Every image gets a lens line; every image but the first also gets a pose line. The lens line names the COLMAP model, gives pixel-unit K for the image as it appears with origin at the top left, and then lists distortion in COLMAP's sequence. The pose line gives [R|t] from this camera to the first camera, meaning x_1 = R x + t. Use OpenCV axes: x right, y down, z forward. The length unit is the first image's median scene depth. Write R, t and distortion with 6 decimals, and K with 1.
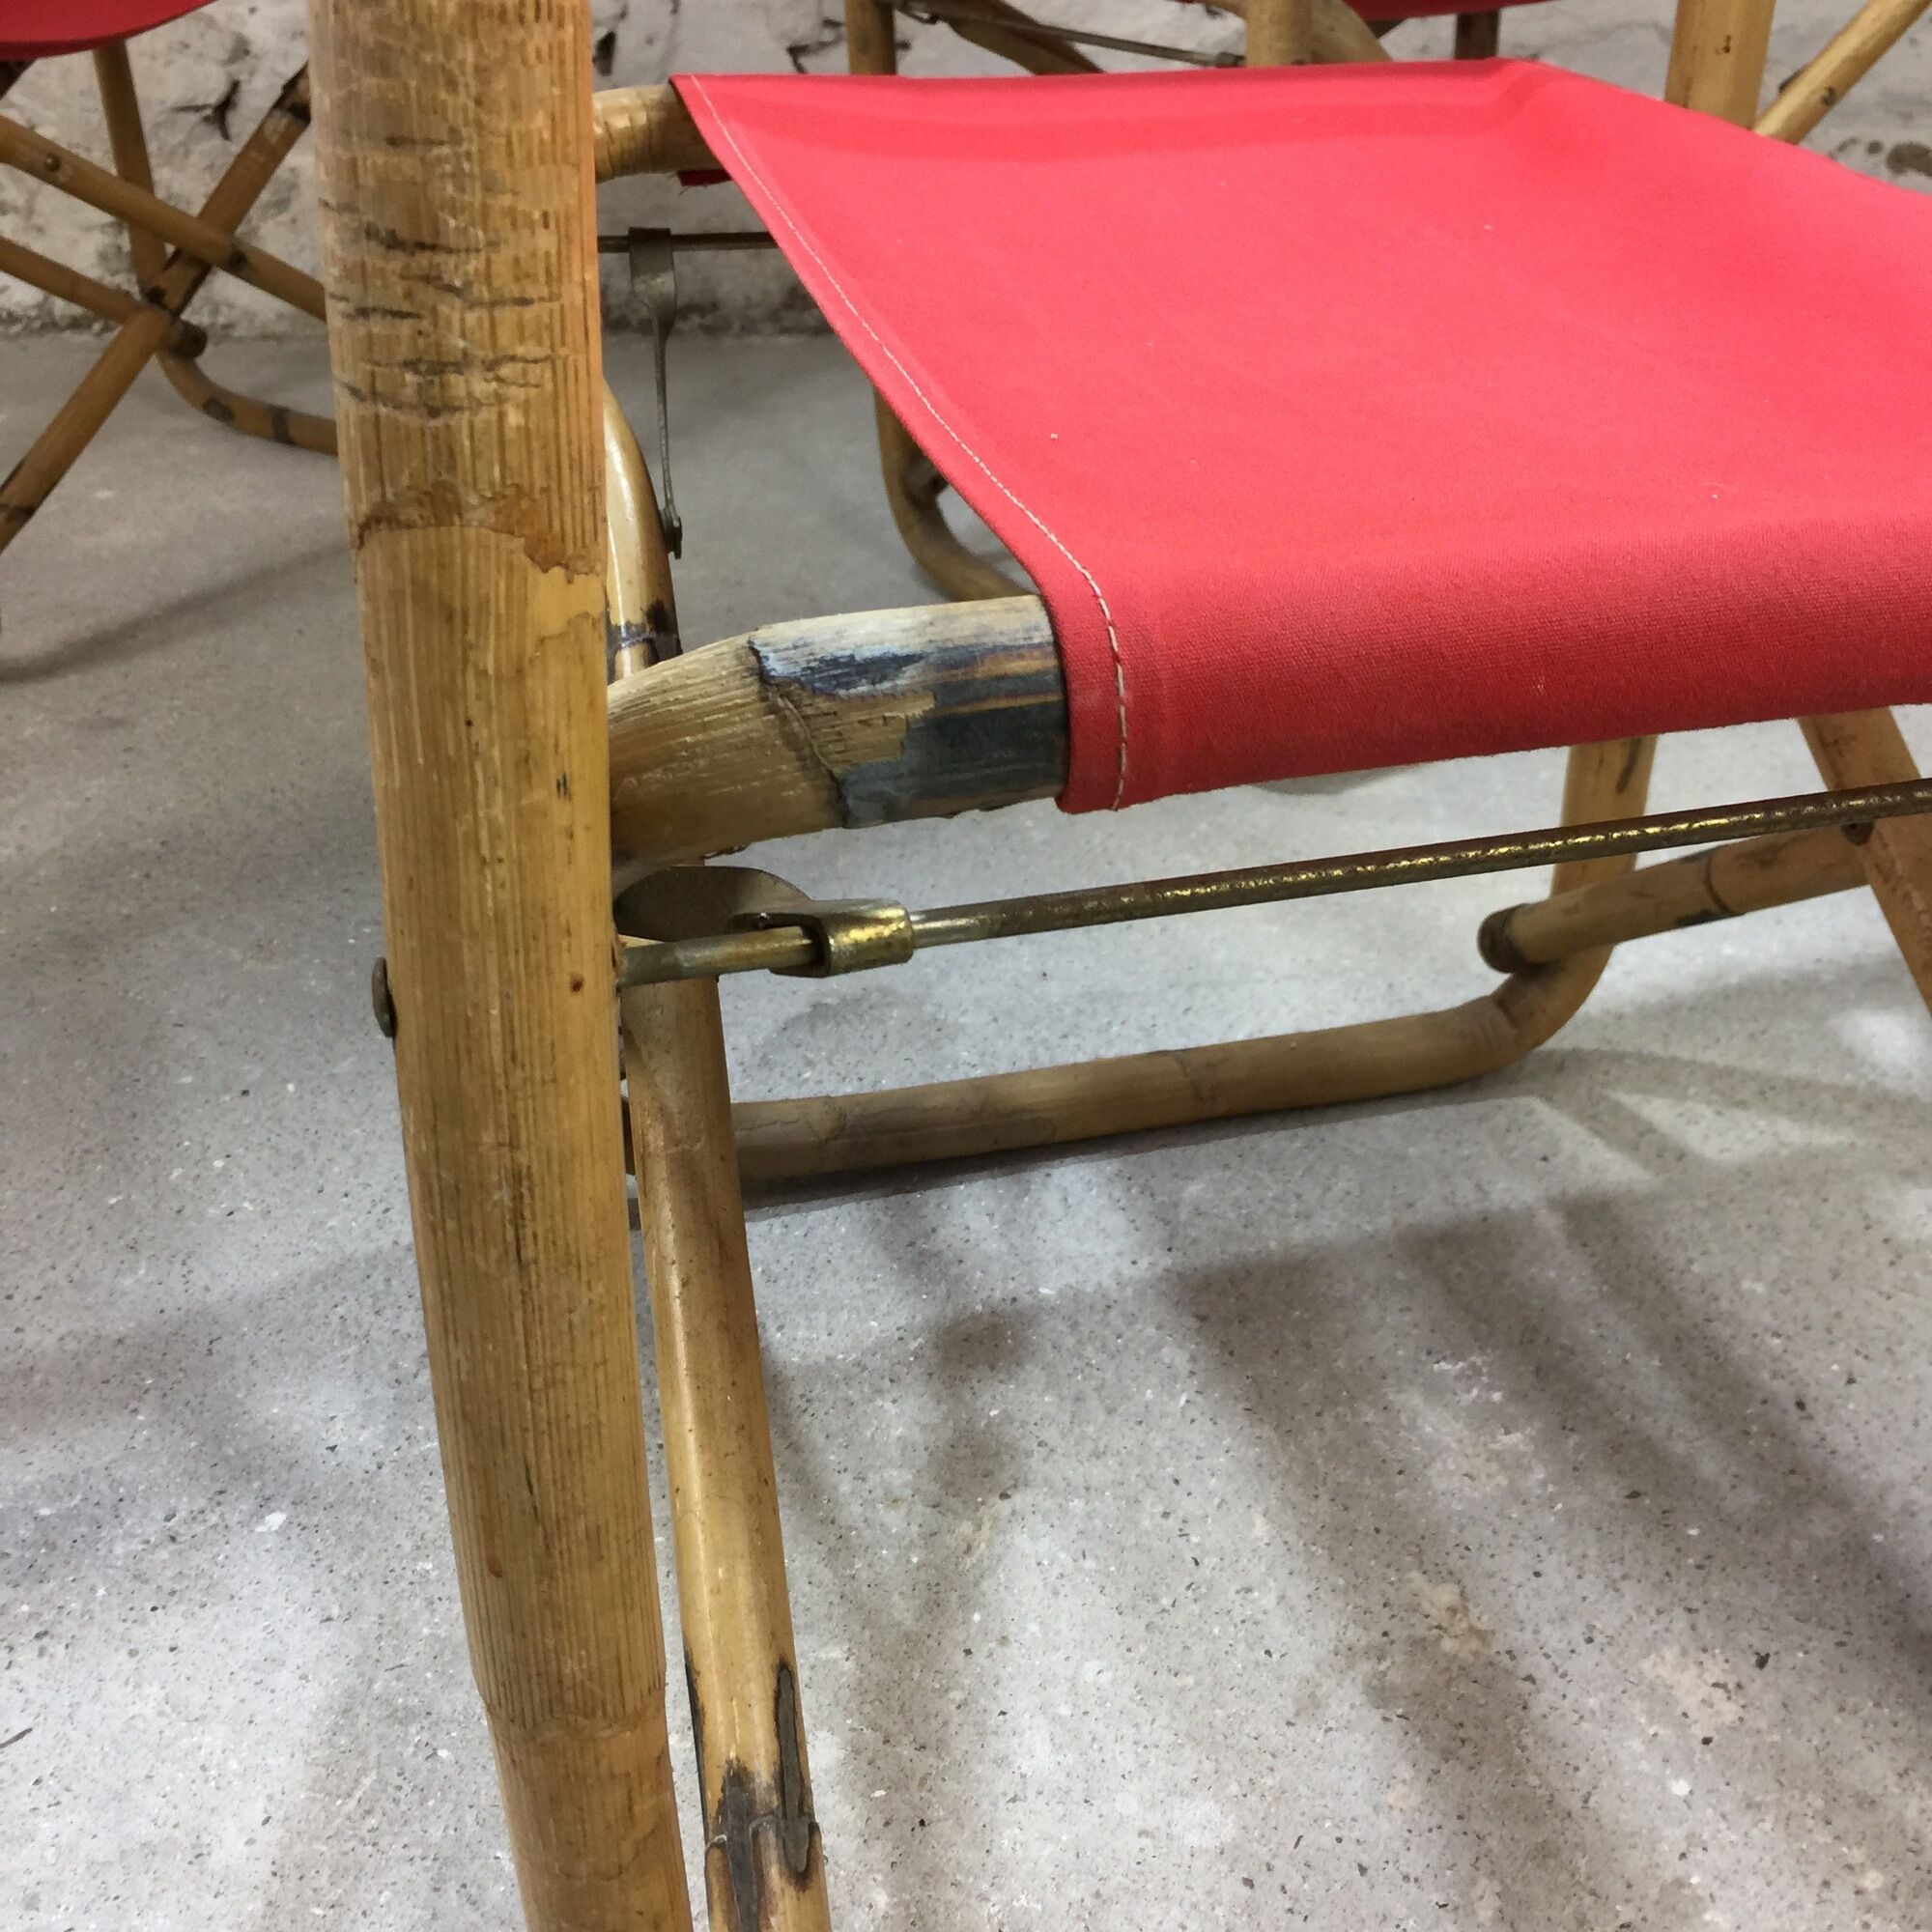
lens RADIAL K [[2211.1, 0, 977.5], [0, 2211.1, 926.9], [0, 0, 1]] dist [0.043627, 0.000000]
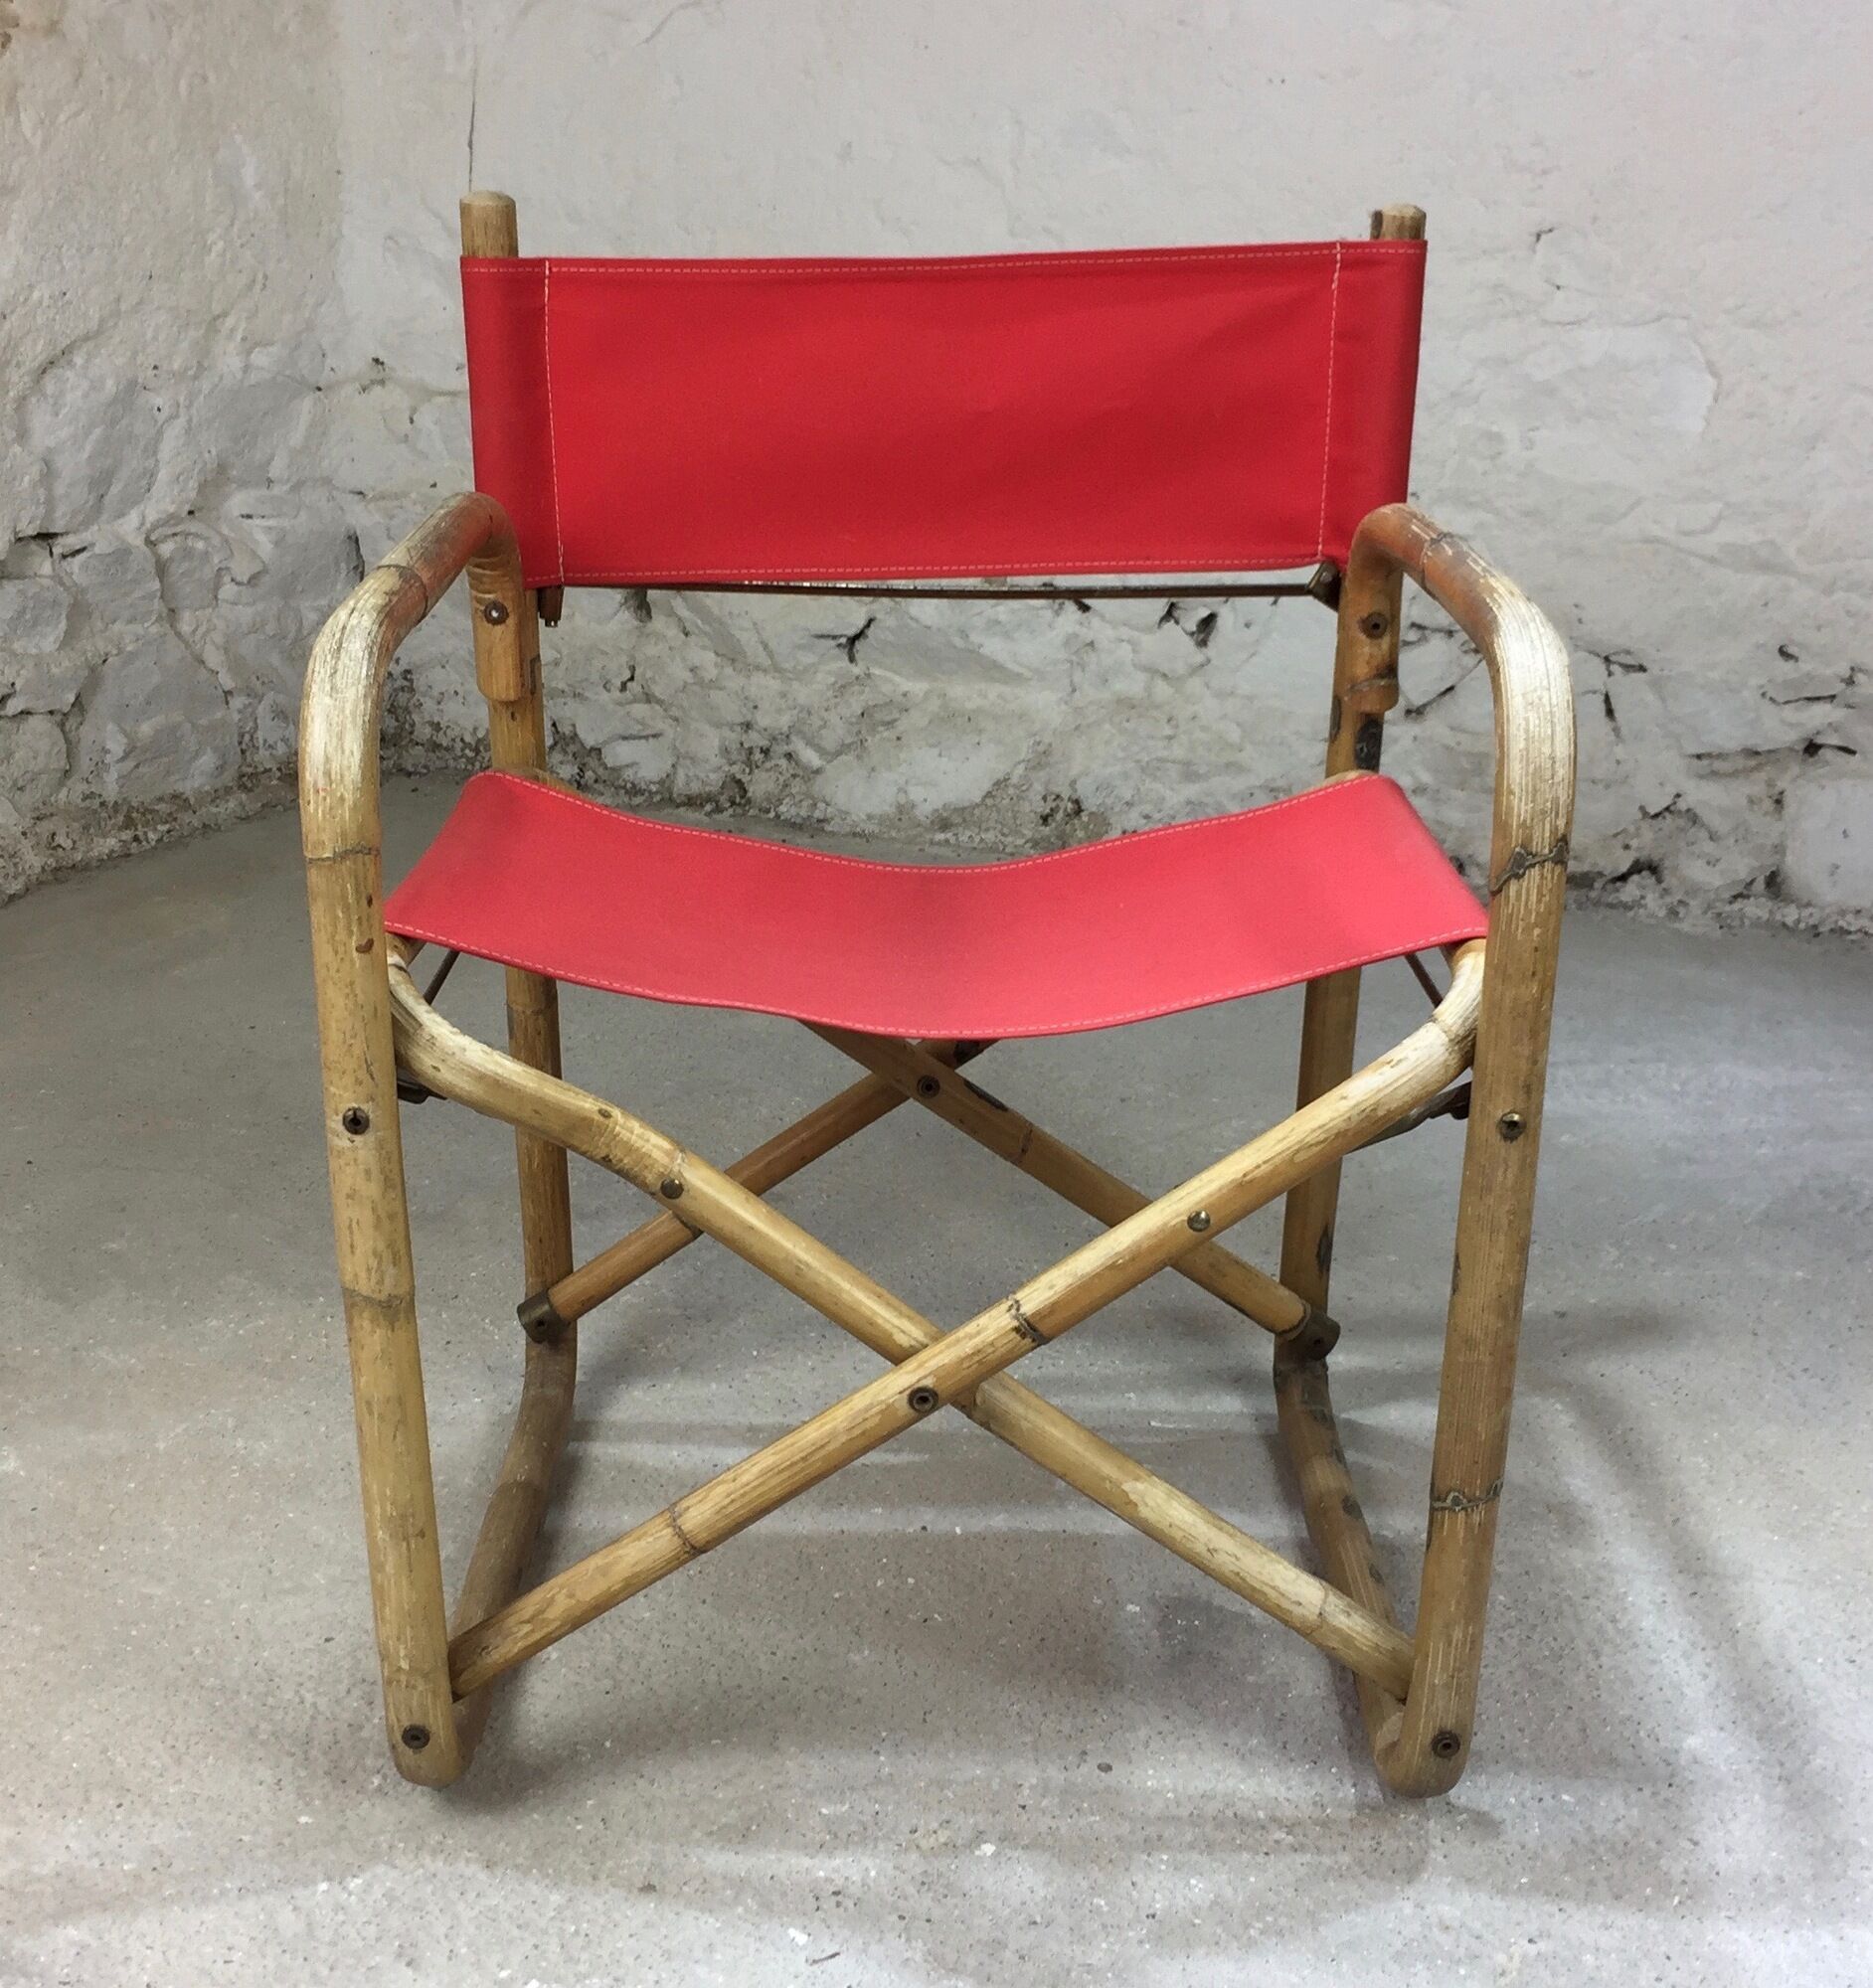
lens RADIAL K [[2542.2, 0, 876.8], [0, 2542.2, 1017.8], [0, 0, 1]] dist [0.048539, 0.000000]
pose [[0.971006, 0.127203, -0.202401, -0.115927], [-0.156762, 0.978033, -0.137393, -0.009291], [0.180478, 0.165138, 0.969617, -0.587234]]
